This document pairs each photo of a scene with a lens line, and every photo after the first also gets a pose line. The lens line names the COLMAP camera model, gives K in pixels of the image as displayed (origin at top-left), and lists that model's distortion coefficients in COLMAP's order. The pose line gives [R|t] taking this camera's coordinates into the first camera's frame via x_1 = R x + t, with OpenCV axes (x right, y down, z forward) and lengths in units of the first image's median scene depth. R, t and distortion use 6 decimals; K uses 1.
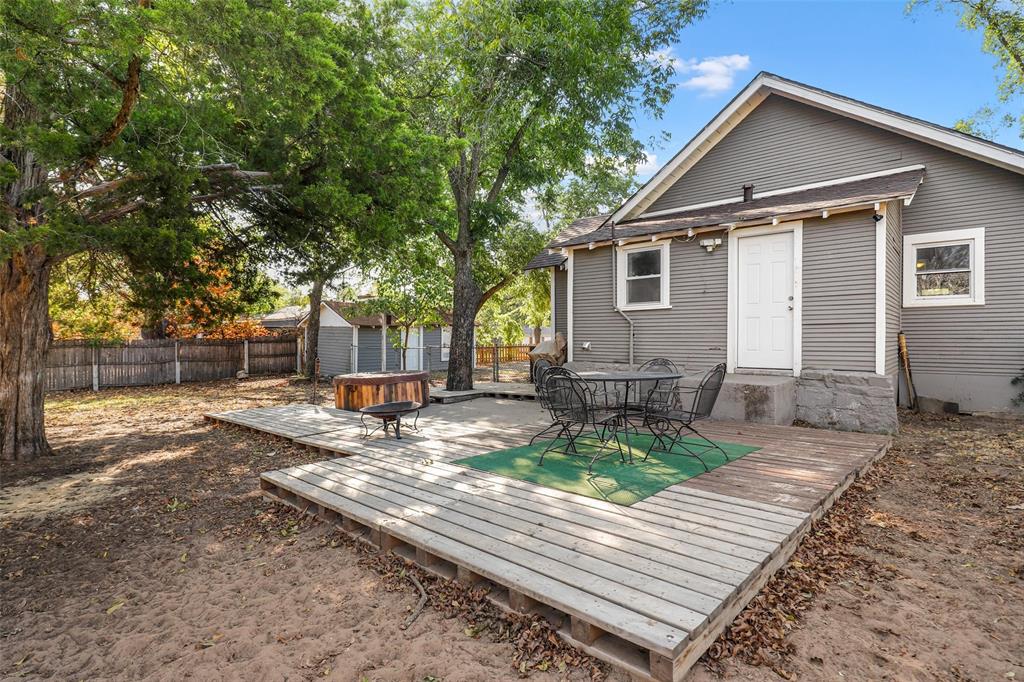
lens RADIAL K [[517.3, 0, 509.7], [0, 517.3, 343.5], [0, 0, 1]] dist [0.002819, -0.000125]
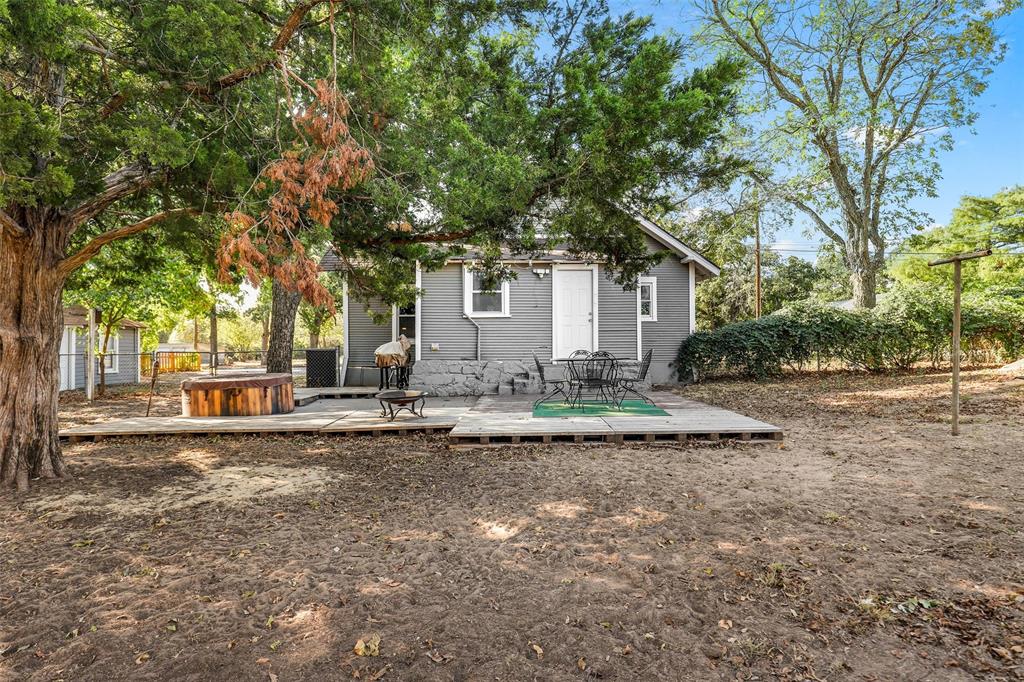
lens RADIAL K [[589.9, 0, 514.5], [0, 589.9, 344.9], [0, 0, 1]] dist [-0.001972, -0.000166]
pose [[0.732927, 0.003430, 0.680299, -0.670376], [0.008941, 0.999852, -0.014673, 0.024040], [-0.680249, 0.016837, 0.732788, -0.103011]]
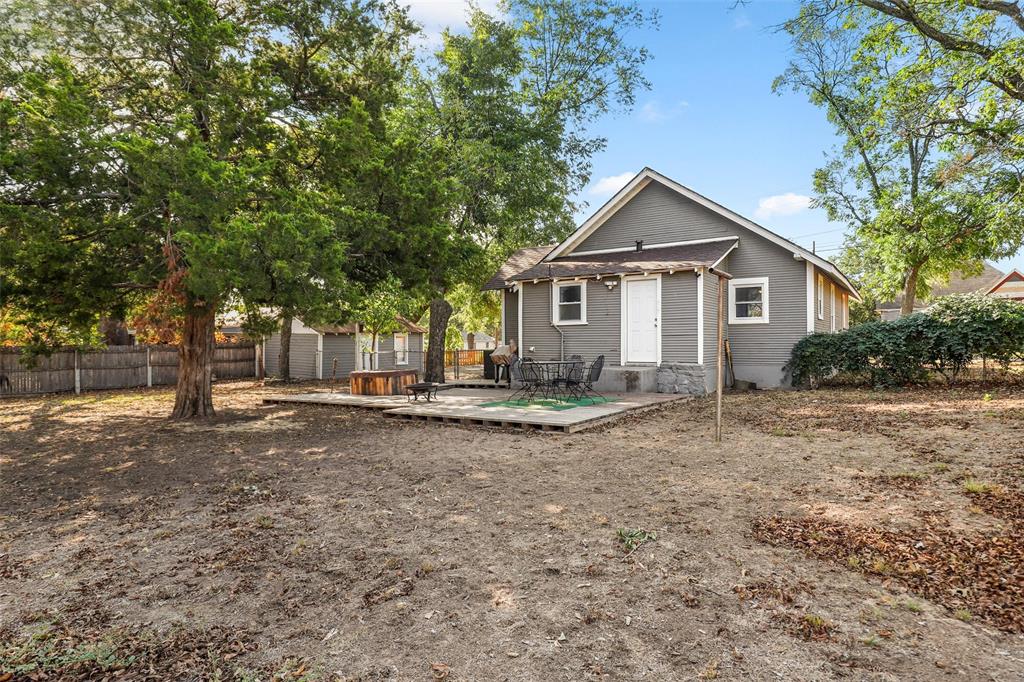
lens RADIAL K [[589.9, 0, 511.0], [0, 589.9, 340.0], [0, 0, 1]] dist [-0.001972, -0.000166]
pose [[0.990488, -0.000444, 0.137599, -0.145436], [0.002816, 0.999851, -0.017039, 0.007324], [-0.137571, 0.017264, 0.990341, -0.665069]]
